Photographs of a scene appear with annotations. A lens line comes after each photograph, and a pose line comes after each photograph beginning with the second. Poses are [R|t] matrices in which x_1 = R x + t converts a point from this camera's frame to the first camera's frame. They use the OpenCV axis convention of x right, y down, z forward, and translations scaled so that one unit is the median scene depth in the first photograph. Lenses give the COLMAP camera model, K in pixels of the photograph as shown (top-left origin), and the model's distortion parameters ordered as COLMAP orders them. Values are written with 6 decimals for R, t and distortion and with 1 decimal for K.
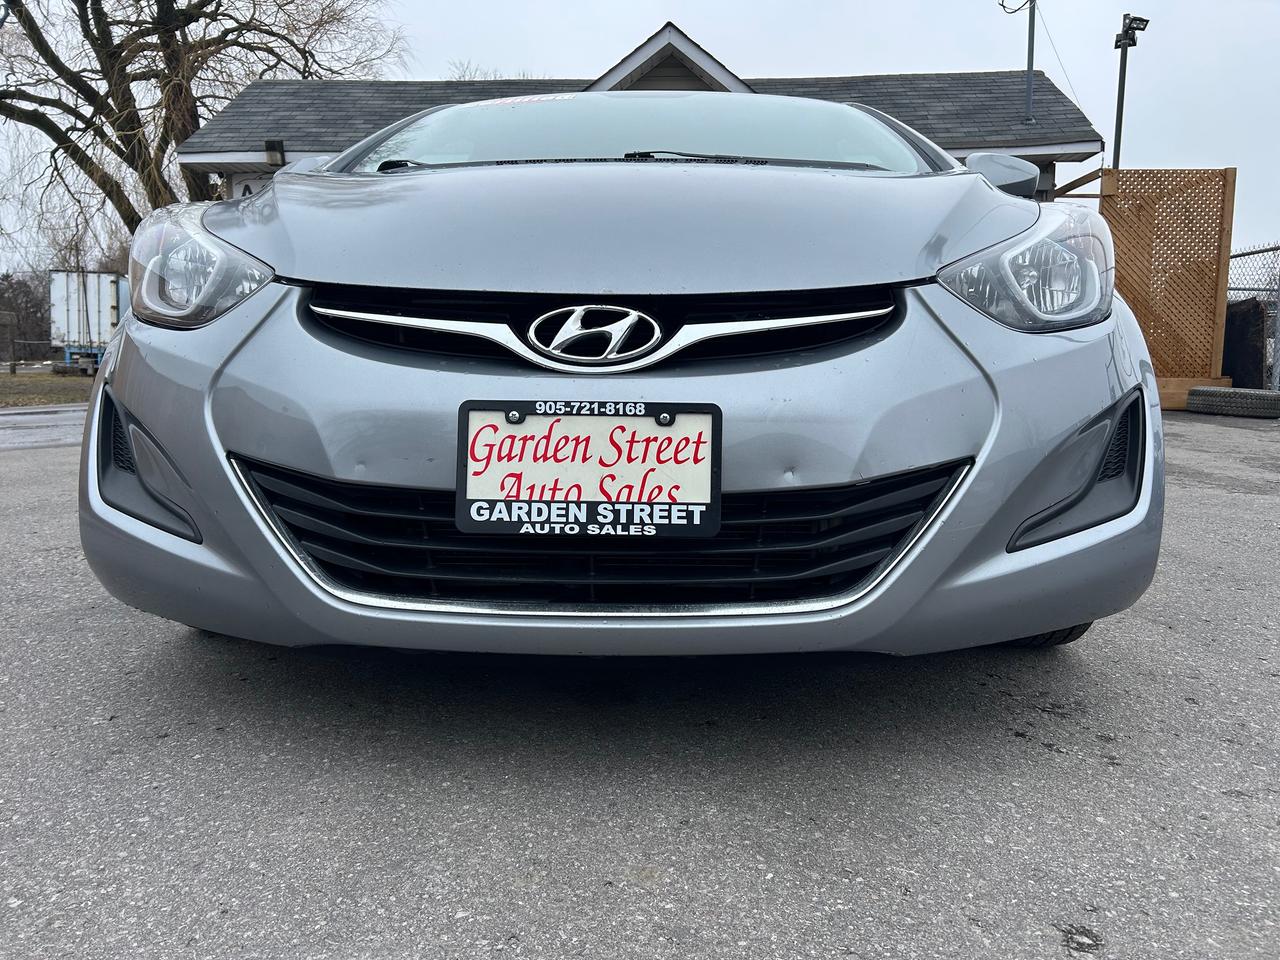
lens RADIAL K [[979.4, 0, 640.0], [0, 979.4, 480.0], [0, 0, 1]] dist [-0.005934, -0.001332]
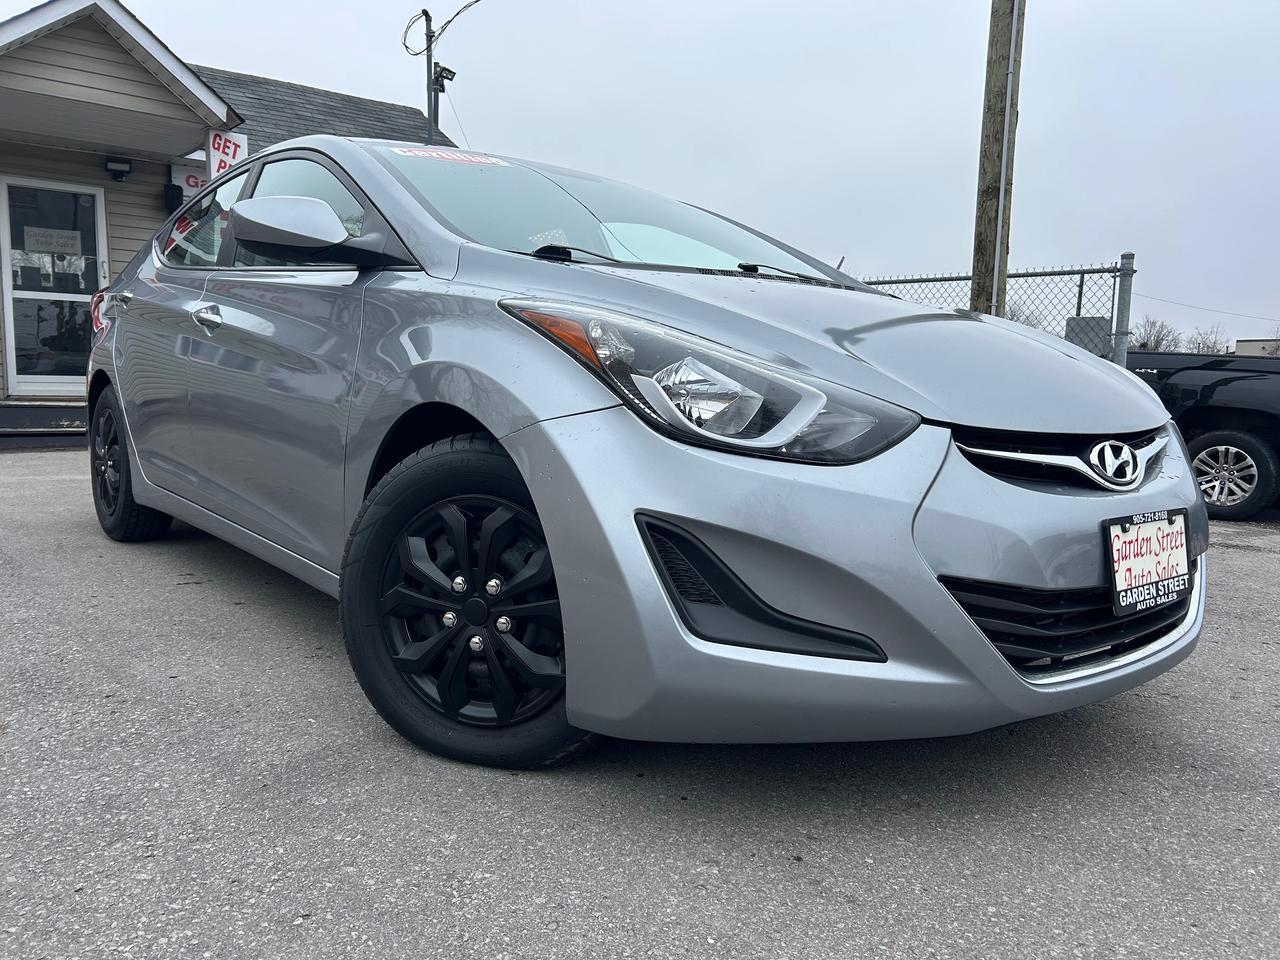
lens RADIAL K [[979.4, 0, 640.0], [0, 979.4, 480.0], [0, 0, 1]] dist [-0.005934, -0.001332]
pose [[0.760524, -0.059054, 0.646618, -1.443069], [0.062953, 0.997870, 0.017091, -0.185853], [-0.646250, 0.027708, 0.762622, 0.362271]]
